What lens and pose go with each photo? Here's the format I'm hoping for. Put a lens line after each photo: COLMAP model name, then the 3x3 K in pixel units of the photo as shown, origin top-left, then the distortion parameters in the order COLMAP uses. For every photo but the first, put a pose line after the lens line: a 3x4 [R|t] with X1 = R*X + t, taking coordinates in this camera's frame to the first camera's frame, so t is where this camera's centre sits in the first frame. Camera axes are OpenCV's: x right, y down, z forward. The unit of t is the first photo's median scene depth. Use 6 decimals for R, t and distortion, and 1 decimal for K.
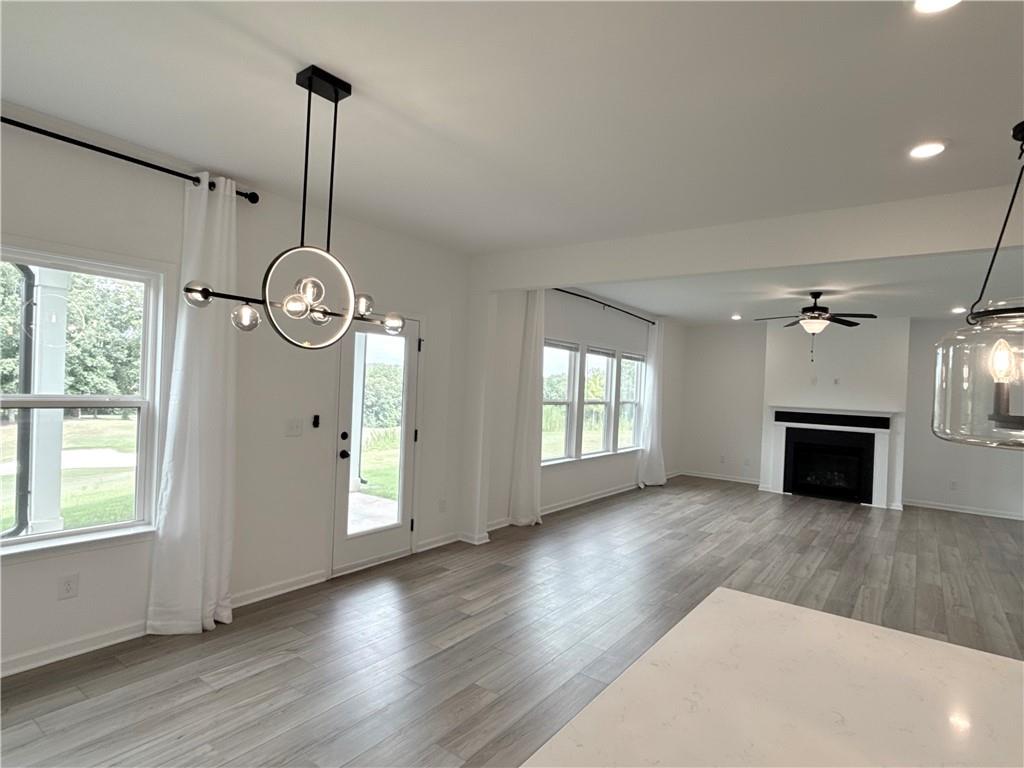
lens RADIAL K [[556.7, 0, 516.0], [0, 556.7, 390.5], [0, 0, 1]] dist [-0.000272, 0.000682]
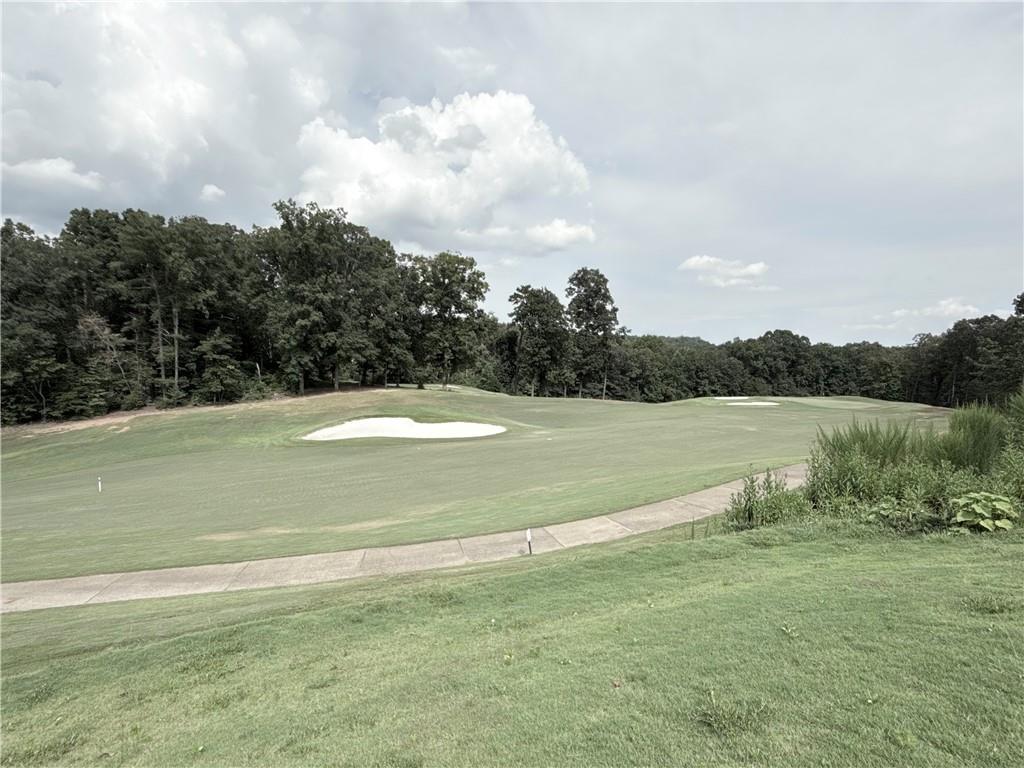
lens RADIAL K [[556.7, 0, 519.5], [0, 556.7, 384.9], [0, 0, 1]] dist [-0.000272, 0.000682]
pose [[0.905697, 0.012615, -0.423737, -0.086052], [0.003185, 0.999326, 0.036559, 0.006667], [0.423913, -0.034462, 0.905047, 0.126178]]
